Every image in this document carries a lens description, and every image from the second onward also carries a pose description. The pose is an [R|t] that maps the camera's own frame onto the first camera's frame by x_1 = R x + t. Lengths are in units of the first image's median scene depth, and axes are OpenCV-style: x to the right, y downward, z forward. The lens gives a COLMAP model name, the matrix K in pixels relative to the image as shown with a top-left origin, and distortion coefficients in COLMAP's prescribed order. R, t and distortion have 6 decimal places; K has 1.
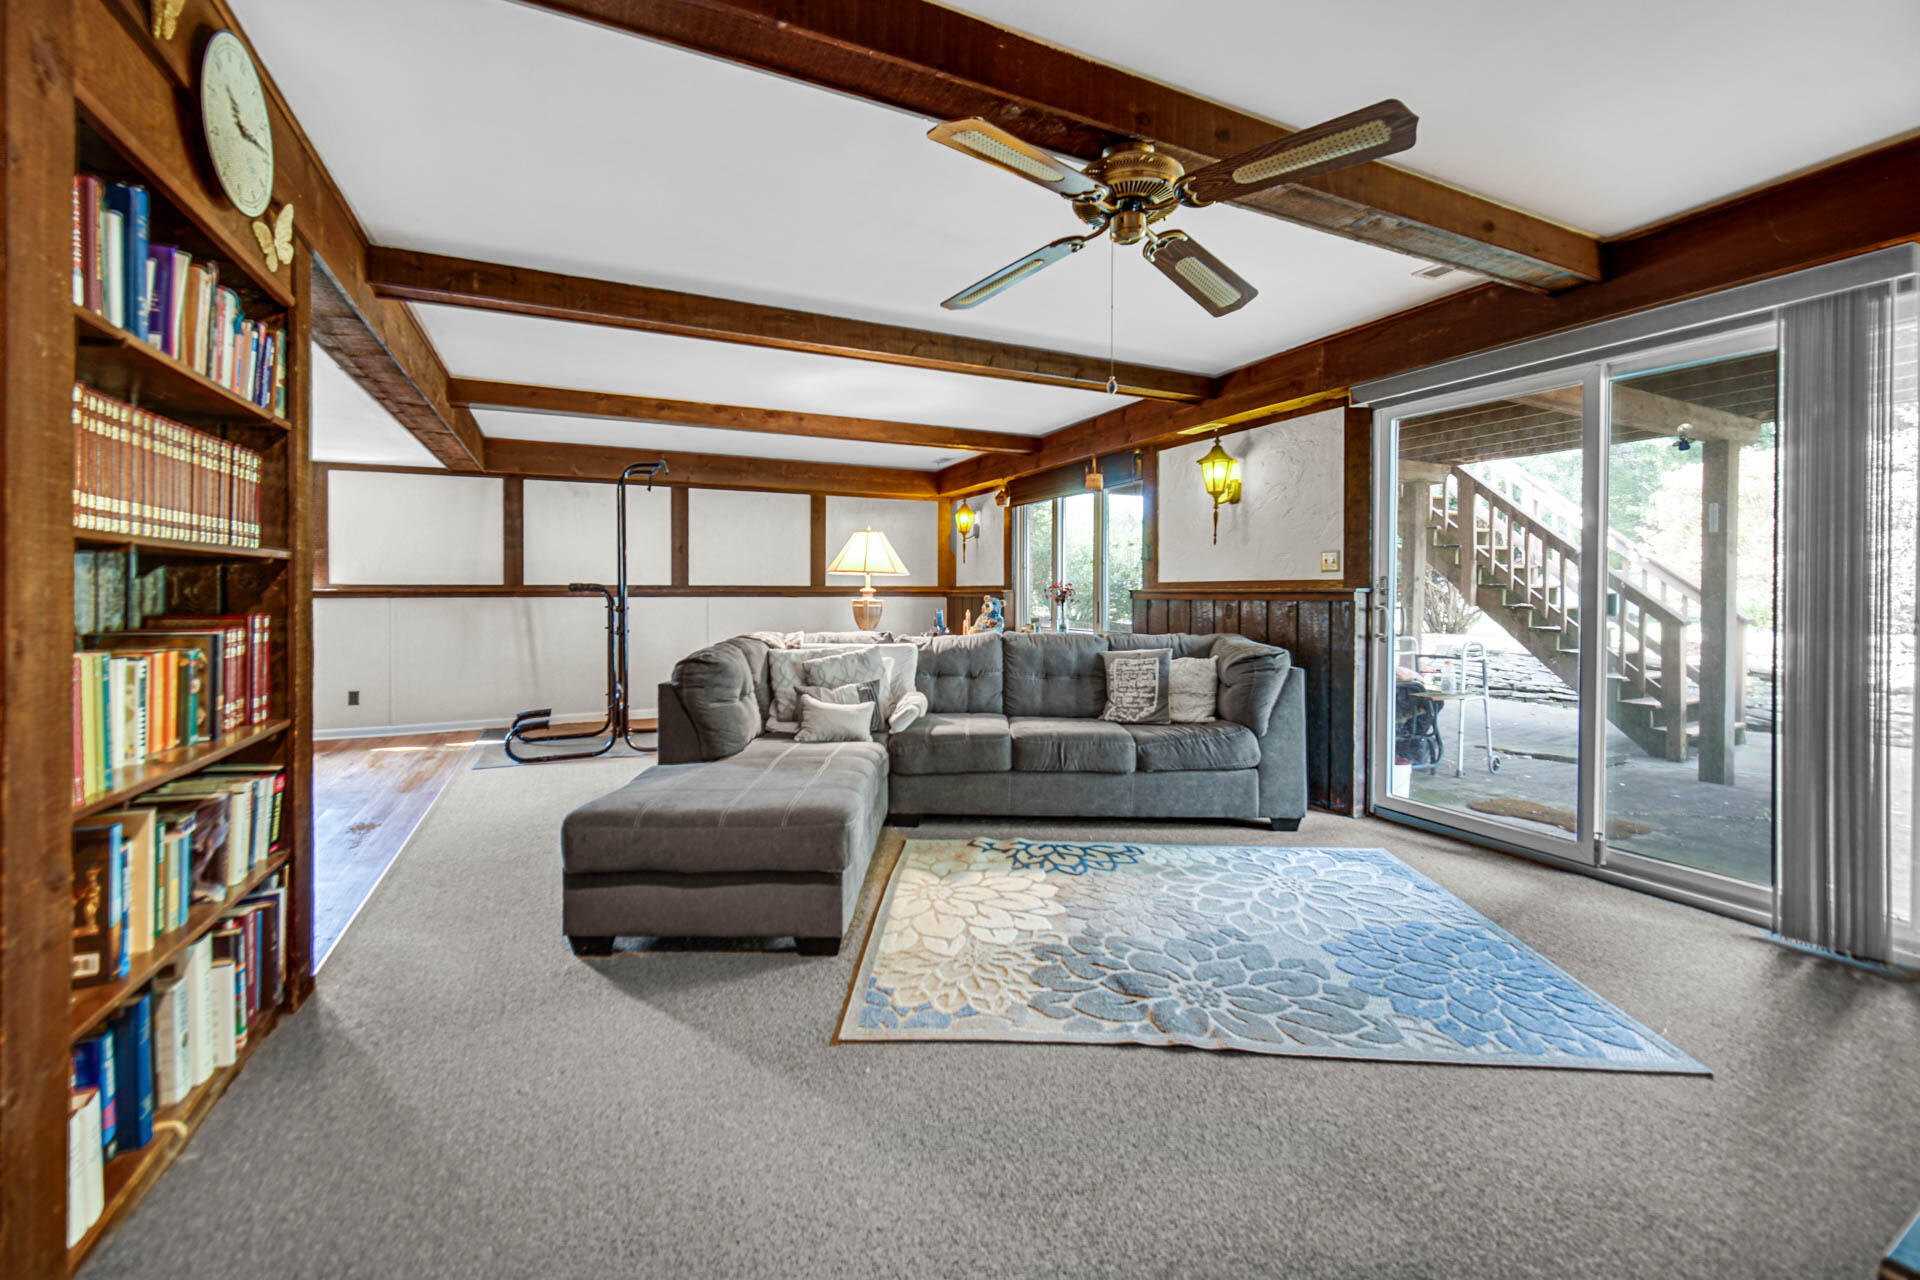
lens RADIAL K [[765.0, 0, 958.5], [0, 765.0, 582.9], [0, 0, 1]] dist [0.000521, 0.000838]
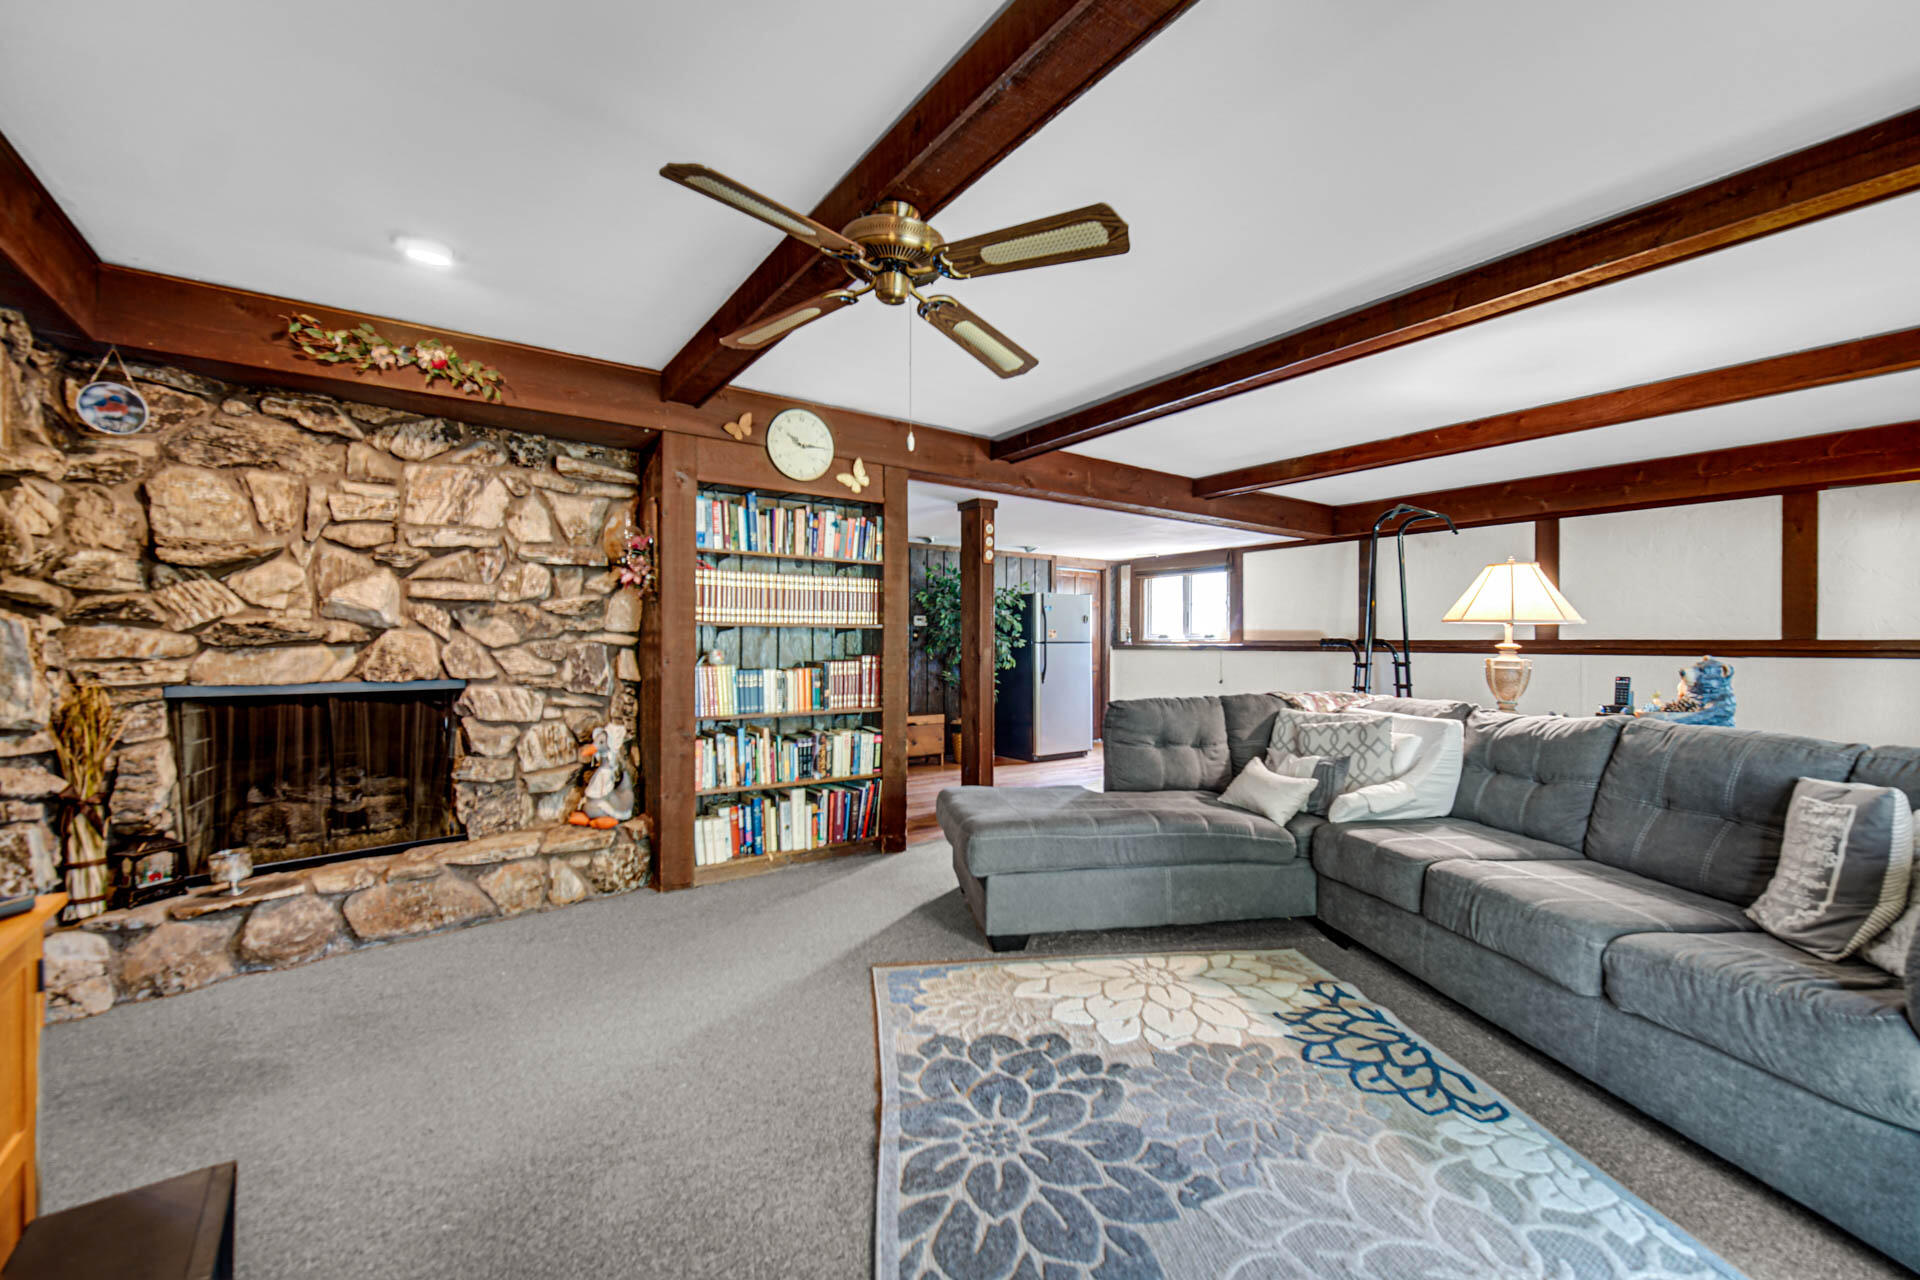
lens RADIAL K [[770.7, 0, 958.4], [0, 770.7, 628.9], [0, 0, 1]] dist [-0.000500, -0.000089]
pose [[0.178399, -0.018878, -0.983777, 0.771339], [0.006143, 0.999818, -0.018072, 0.005824], [0.983939, -0.002819, 0.178483, 0.559046]]
